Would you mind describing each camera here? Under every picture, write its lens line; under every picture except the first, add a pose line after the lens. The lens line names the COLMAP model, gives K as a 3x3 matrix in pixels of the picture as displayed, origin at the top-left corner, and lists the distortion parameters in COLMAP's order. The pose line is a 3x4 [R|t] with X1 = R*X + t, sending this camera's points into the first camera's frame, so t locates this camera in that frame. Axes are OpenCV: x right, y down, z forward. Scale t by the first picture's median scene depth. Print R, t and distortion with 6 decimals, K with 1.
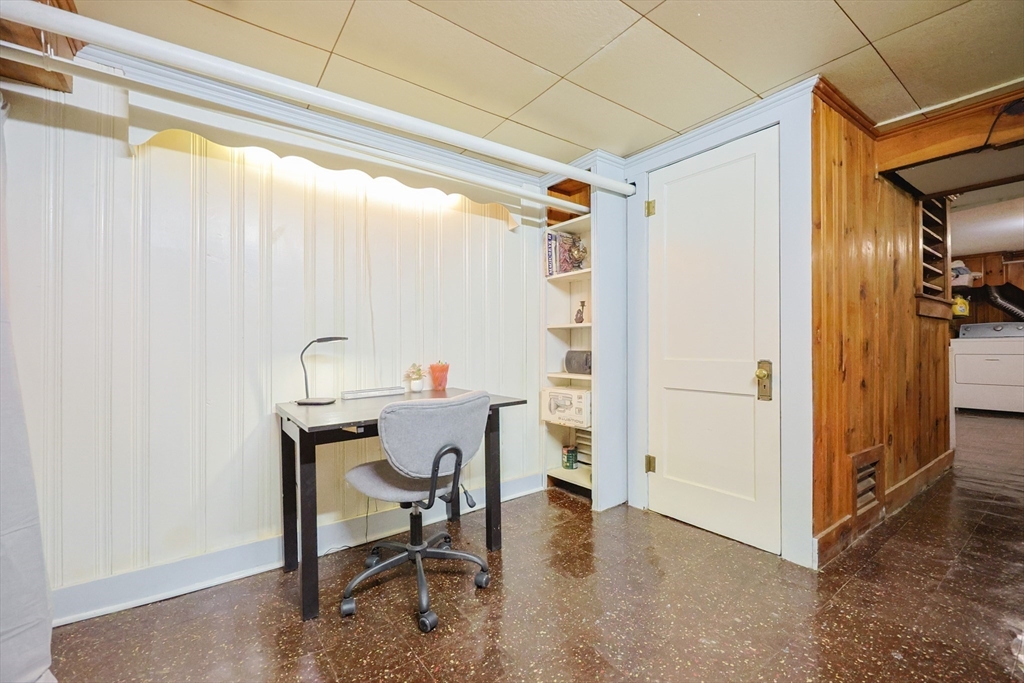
lens RADIAL K [[440.0, 0, 519.5], [0, 440.0, 350.4], [0, 0, 1]] dist [-0.003353, 0.000585]
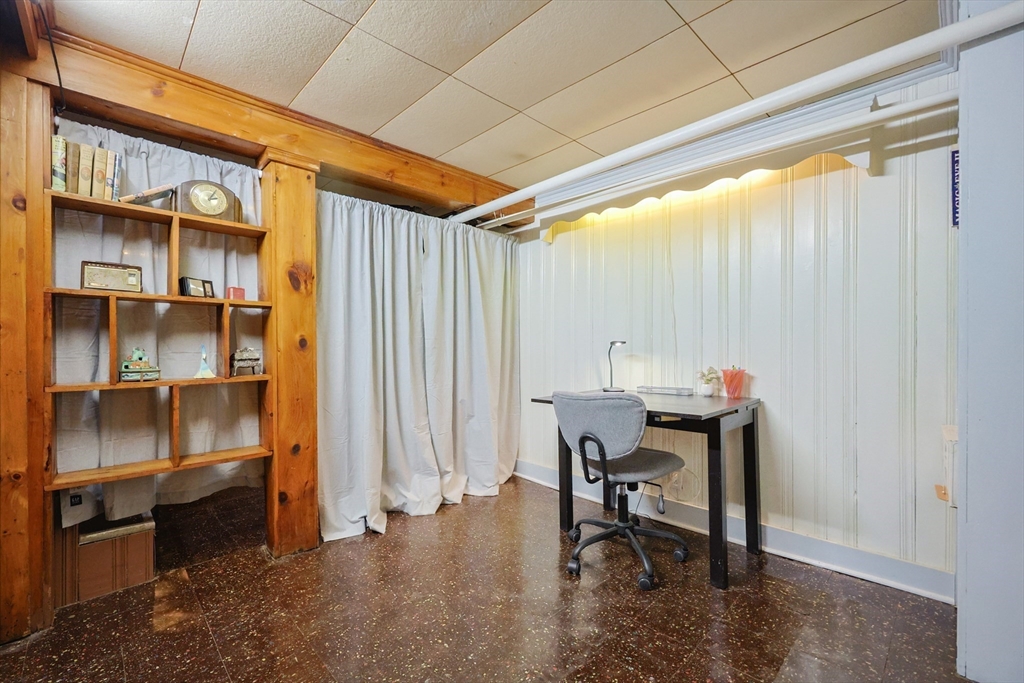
lens RADIAL K [[440.0, 0, 515.9], [0, 440.0, 337.7], [0, 0, 1]] dist [-0.003353, 0.000585]
pose [[0.095687, 0.008495, -0.995375, 0.708700], [0.000693, 0.999963, 0.008600, -0.044205], [0.995411, -0.001512, 0.095677, 0.497919]]
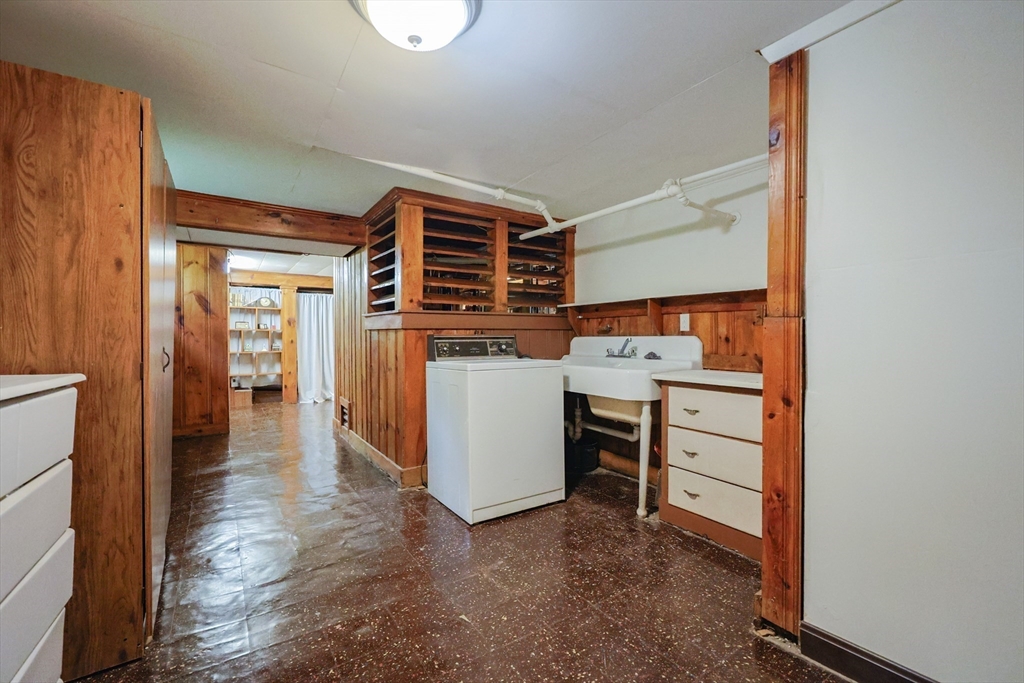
lens RADIAL K [[440.0, 0, 533.1], [0, 440.0, 337.6], [0, 0, 1]] dist [-0.003353, 0.000585]
pose [[-0.028209, 0.009519, -0.999557, 1.644273], [0.006006, 0.999938, 0.009353, -0.056214], [0.999584, -0.005740, -0.028265, 1.136876]]
